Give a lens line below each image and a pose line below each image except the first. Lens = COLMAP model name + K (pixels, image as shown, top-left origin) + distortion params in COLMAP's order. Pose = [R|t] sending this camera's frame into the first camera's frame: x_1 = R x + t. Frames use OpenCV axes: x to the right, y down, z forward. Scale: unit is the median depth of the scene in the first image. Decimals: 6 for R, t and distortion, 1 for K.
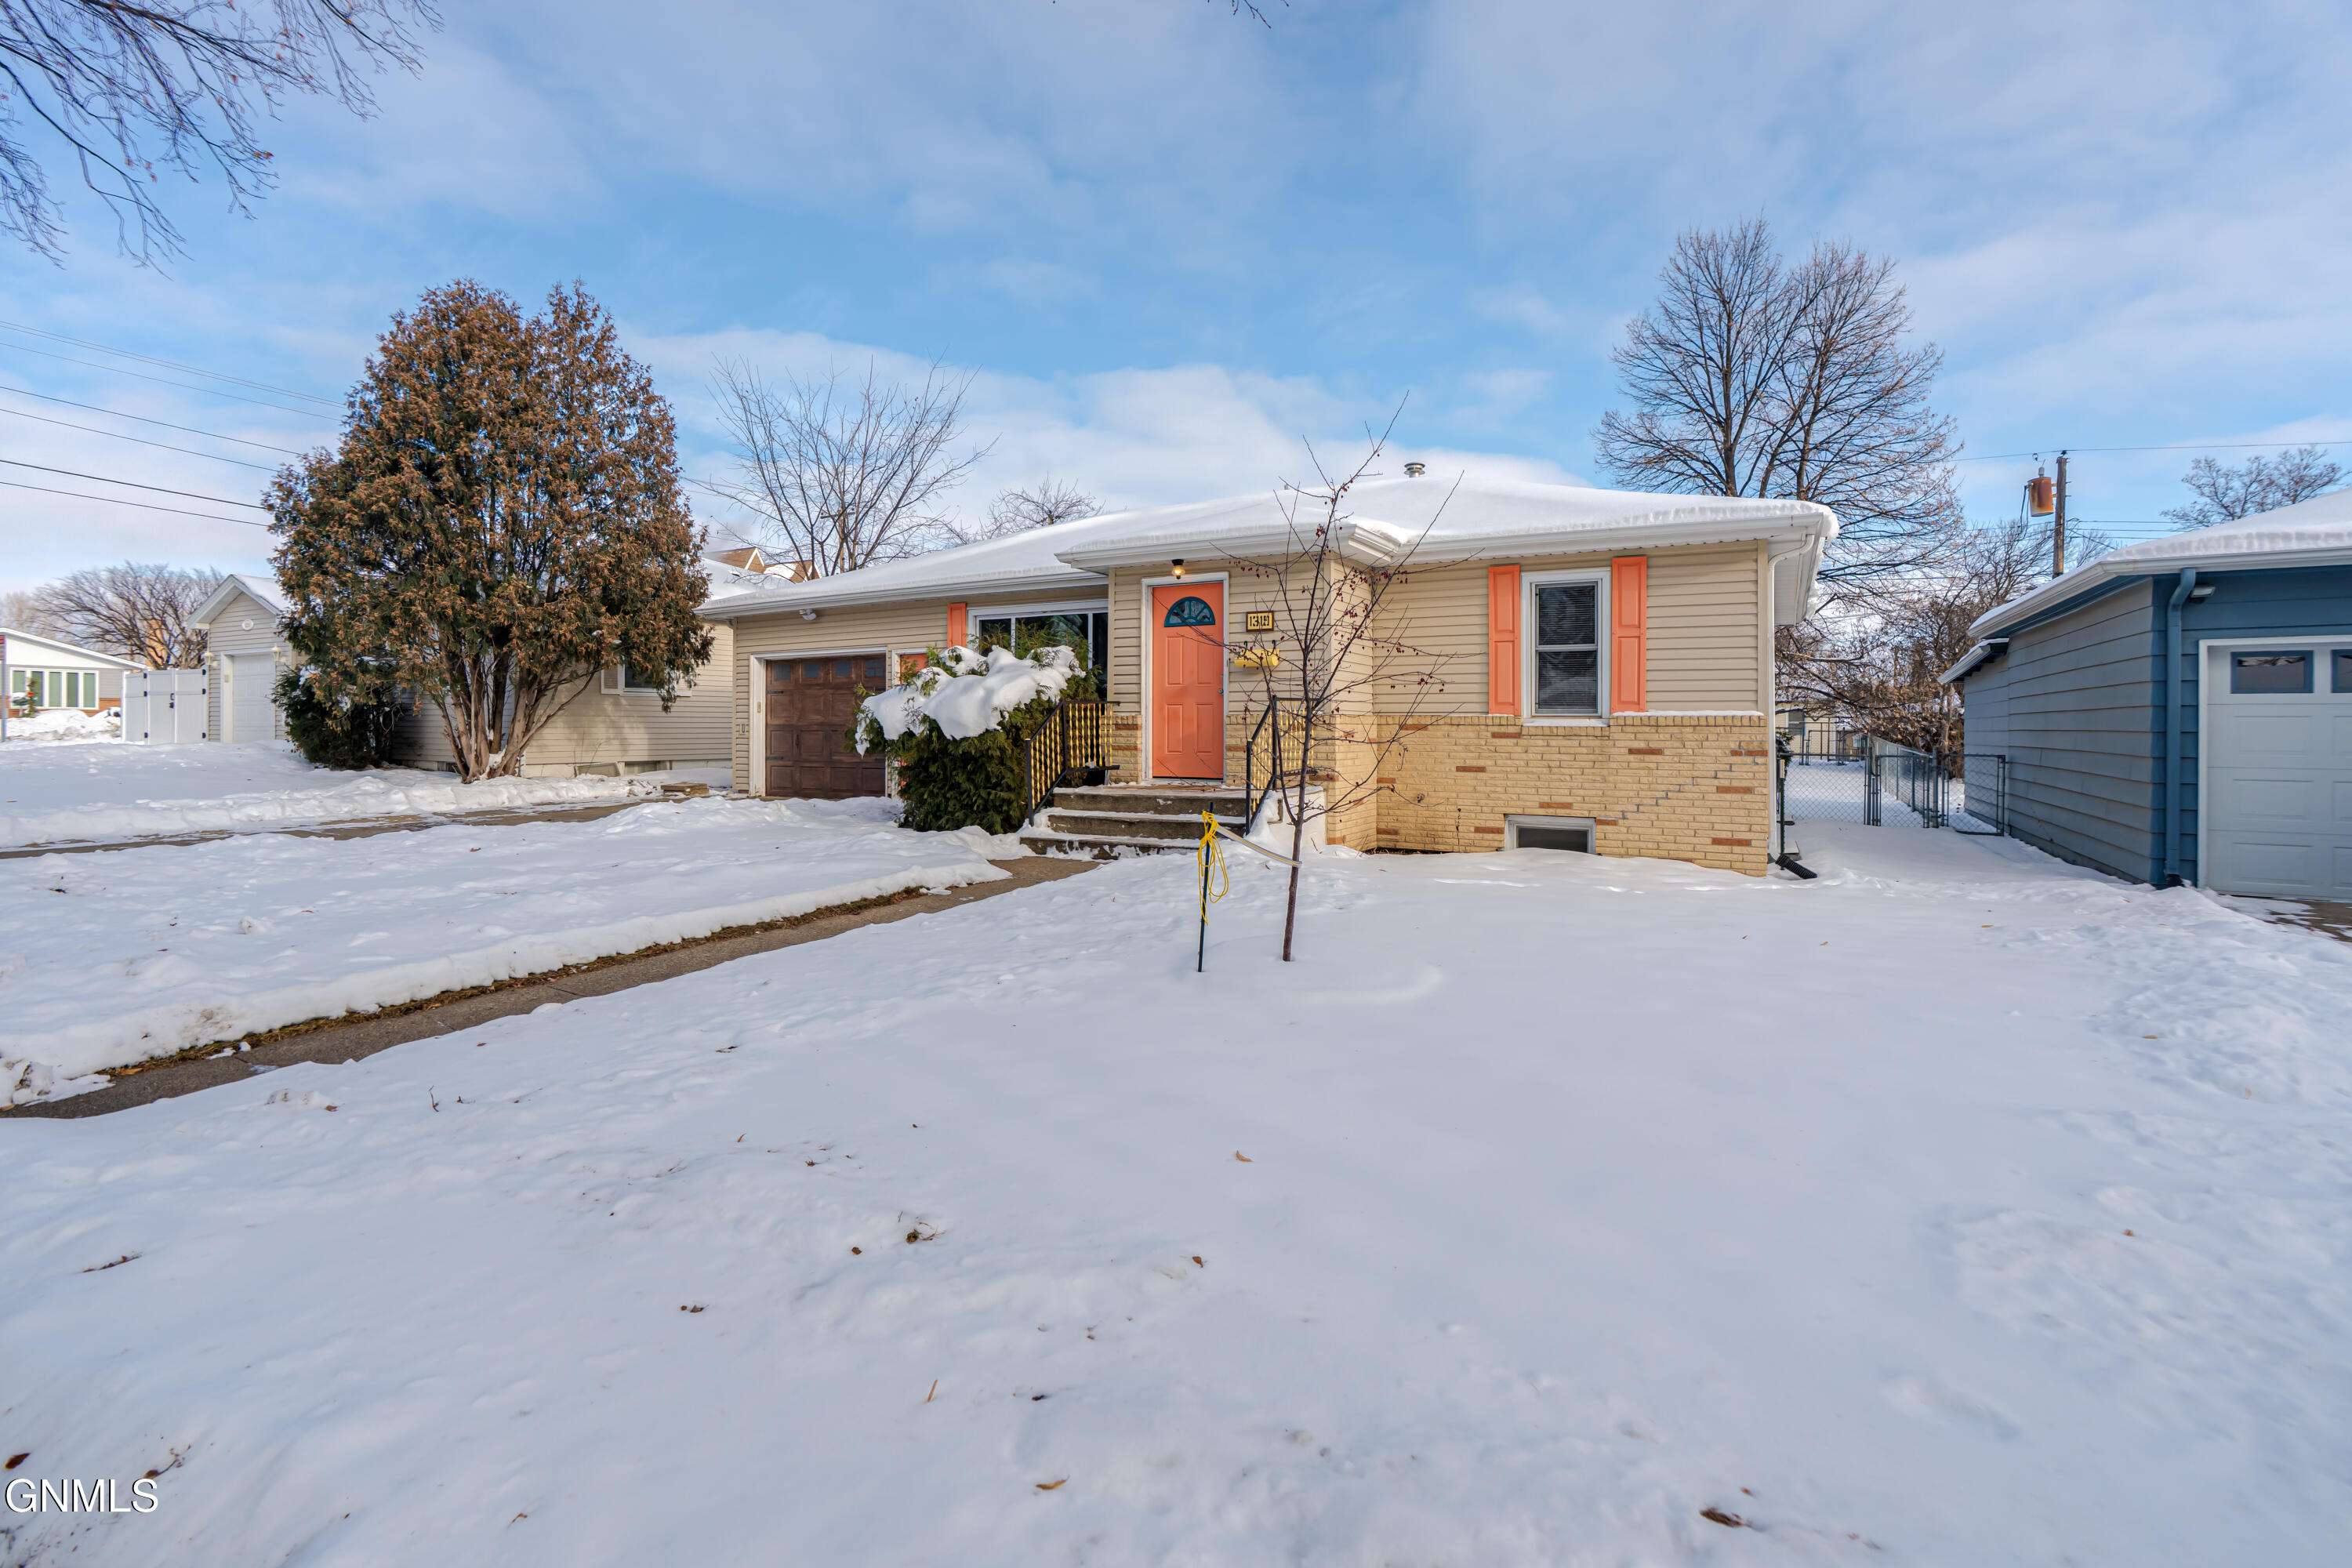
lens RADIAL K [[1090.1, 0, 1171.4], [0, 1090.1, 726.7], [0, 0, 1]] dist [-0.002060, -0.000135]
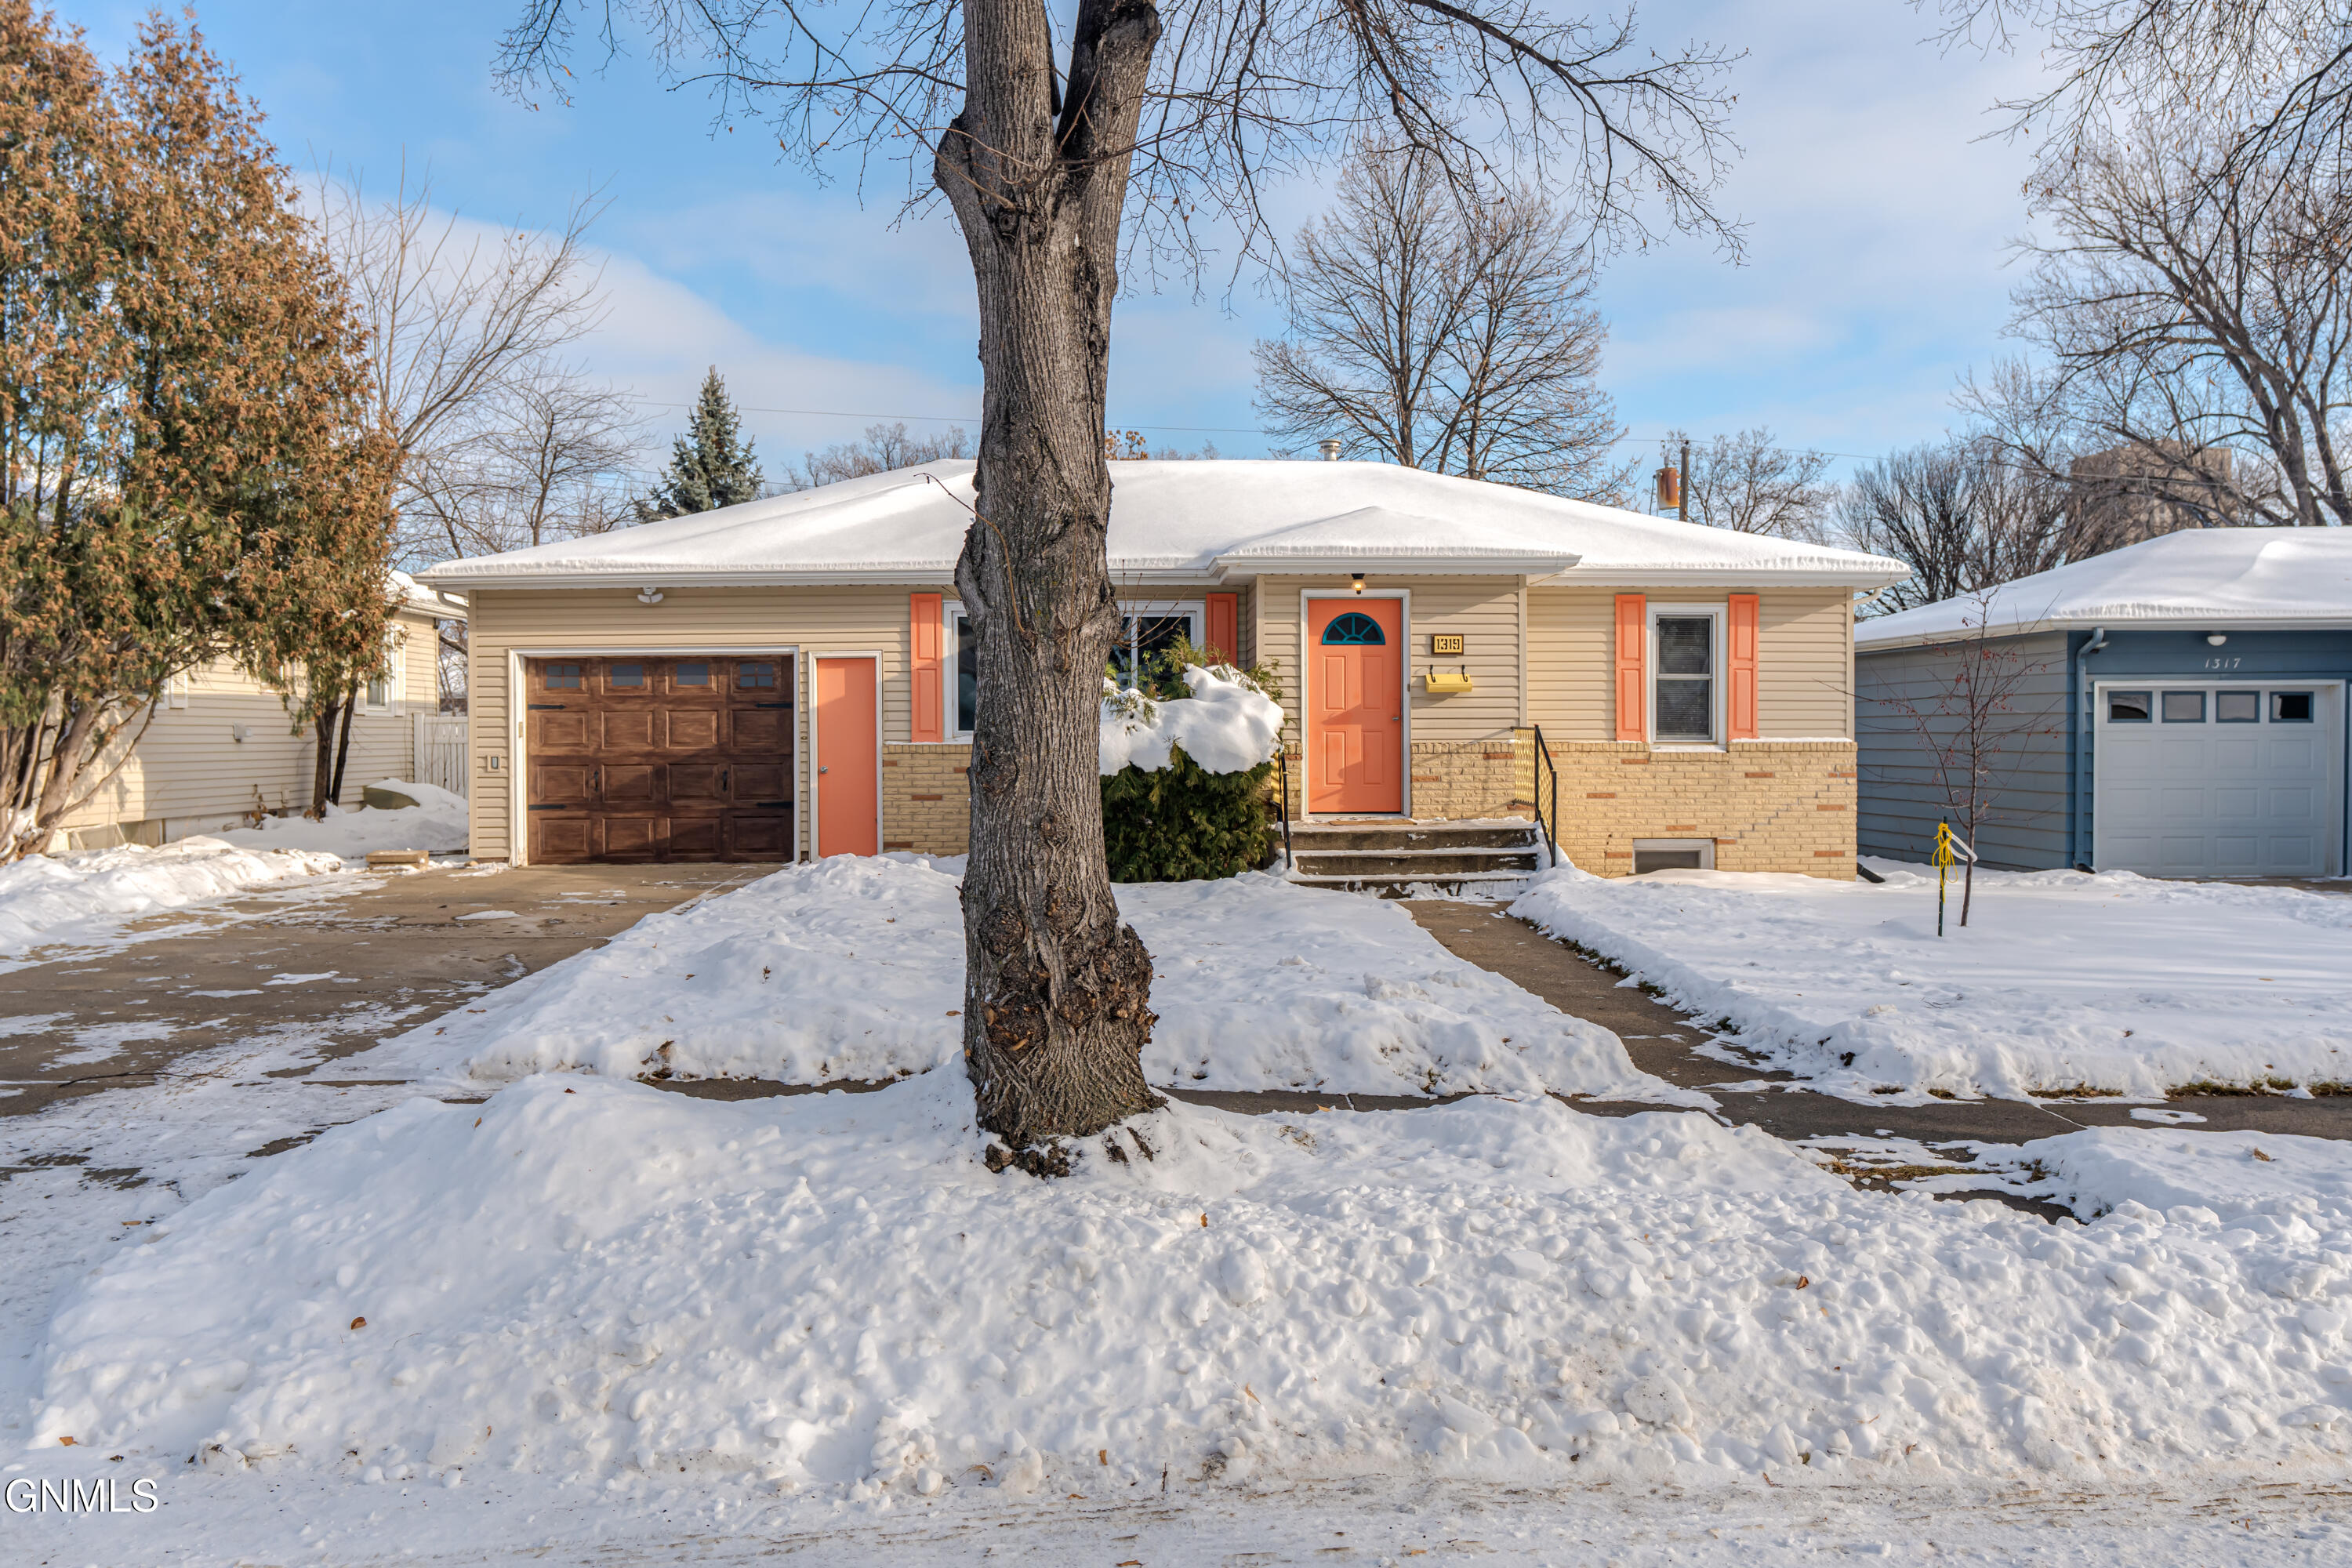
lens RADIAL K [[1861.4, 0, 1176.4], [0, 1861.4, 775.6], [0, 0, 1]] dist [0.008381, -0.001087]
pose [[0.839592, -0.016687, 0.542962, -1.003127], [0.005551, 0.999739, 0.022142, -0.019939], [-0.543190, -0.015576, 0.839465, -0.231075]]
